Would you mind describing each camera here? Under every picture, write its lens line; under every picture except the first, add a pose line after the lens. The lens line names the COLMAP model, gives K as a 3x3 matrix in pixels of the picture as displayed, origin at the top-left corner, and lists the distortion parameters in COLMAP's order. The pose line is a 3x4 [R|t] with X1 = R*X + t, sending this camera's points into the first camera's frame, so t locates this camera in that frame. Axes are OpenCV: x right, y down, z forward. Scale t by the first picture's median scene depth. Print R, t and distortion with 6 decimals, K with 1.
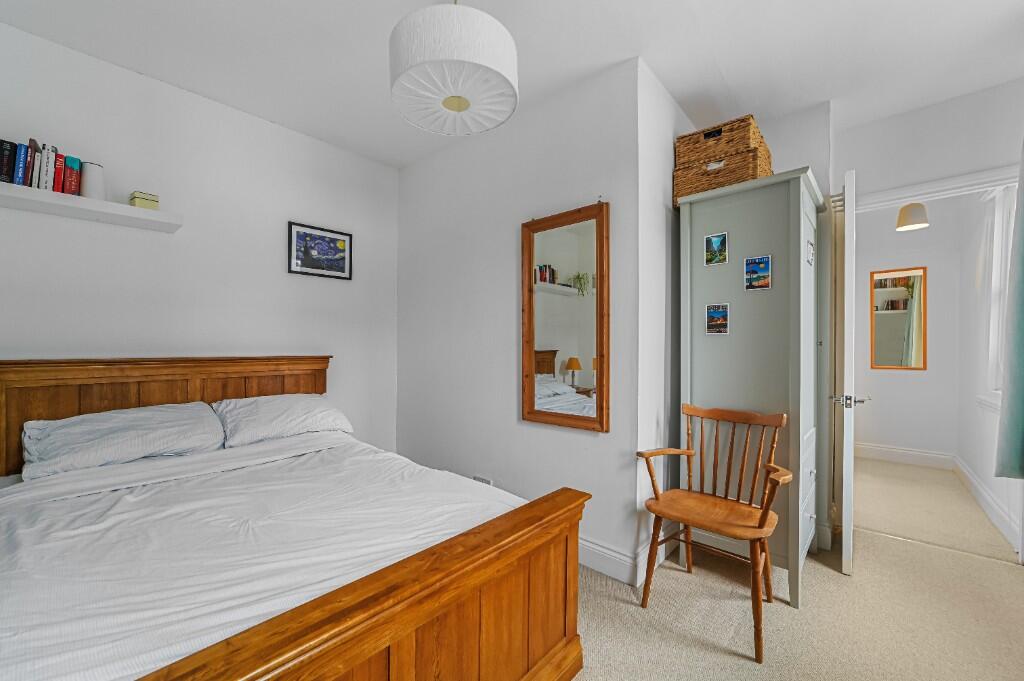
lens RADIAL K [[402.7, 0, 512.5], [0, 402.7, 344.0], [0, 0, 1]] dist [-0.023602, 0.010108]
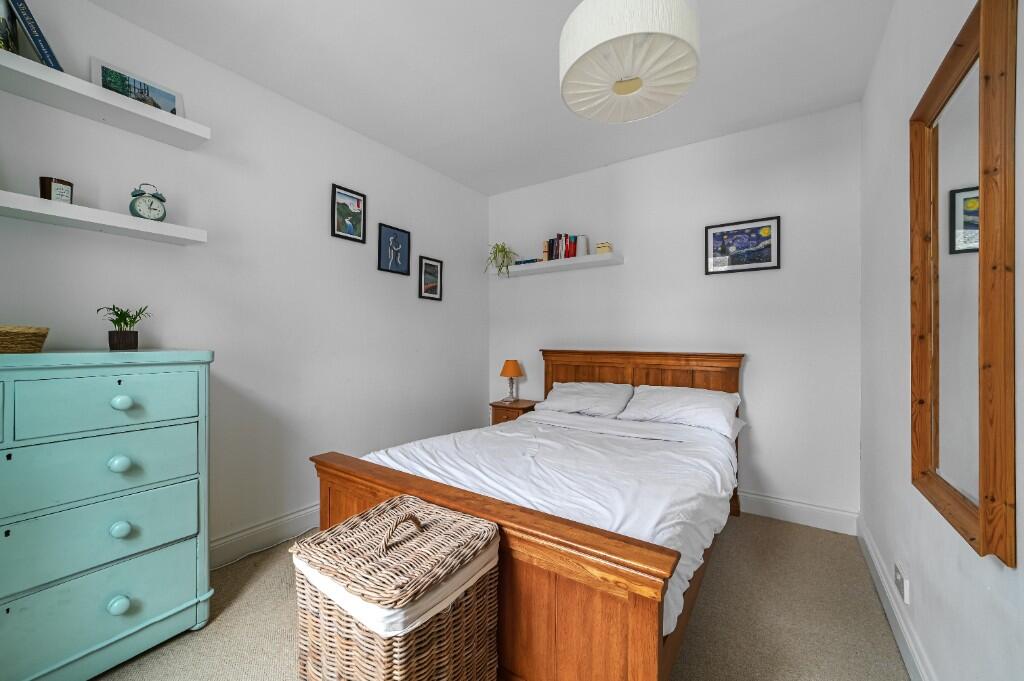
lens RADIAL K [[402.7, 0, 512.5], [0, 402.7, 344.0], [0, 0, 1]] dist [-0.023602, 0.010108]
pose [[0.121491, 0.009186, -0.992550, 0.574165], [0.000862, 0.999956, 0.009360, -0.006266], [0.992592, -0.001993, 0.121477, 0.471981]]
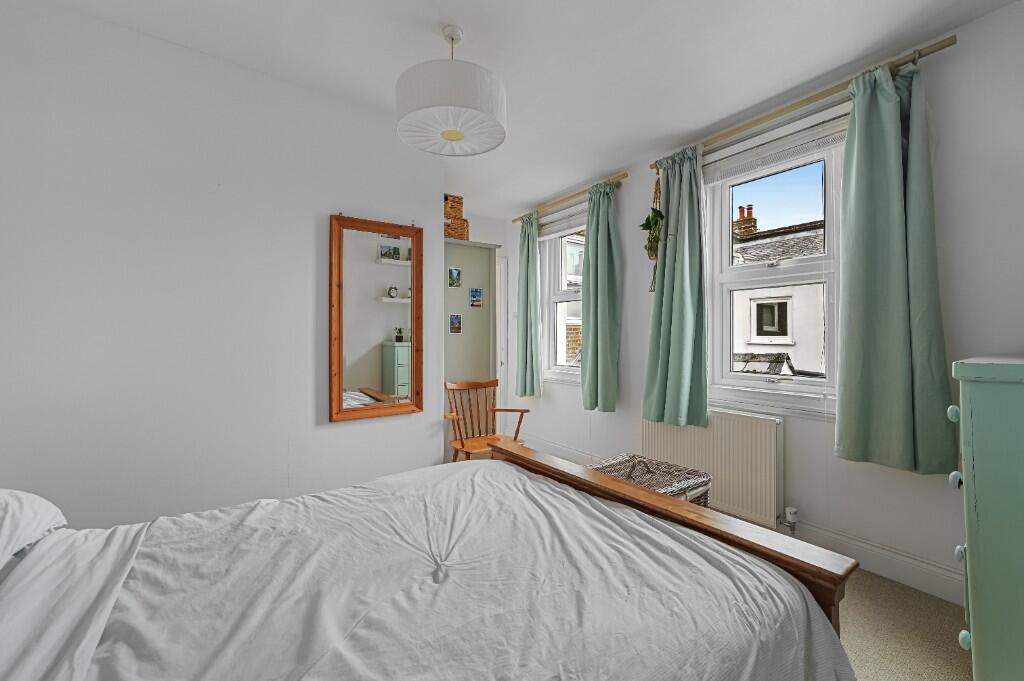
lens RADIAL K [[407.0, 0, 512.3], [0, 407.0, 334.0], [0, 0, 1]] dist [-0.020279, 0.007694]
pose [[0.222437, 0.003890, 0.974939, -0.931786], [-0.000862, 0.999992, -0.003793, -0.017458], [-0.974947, 0.000003, 0.222439, 0.434446]]
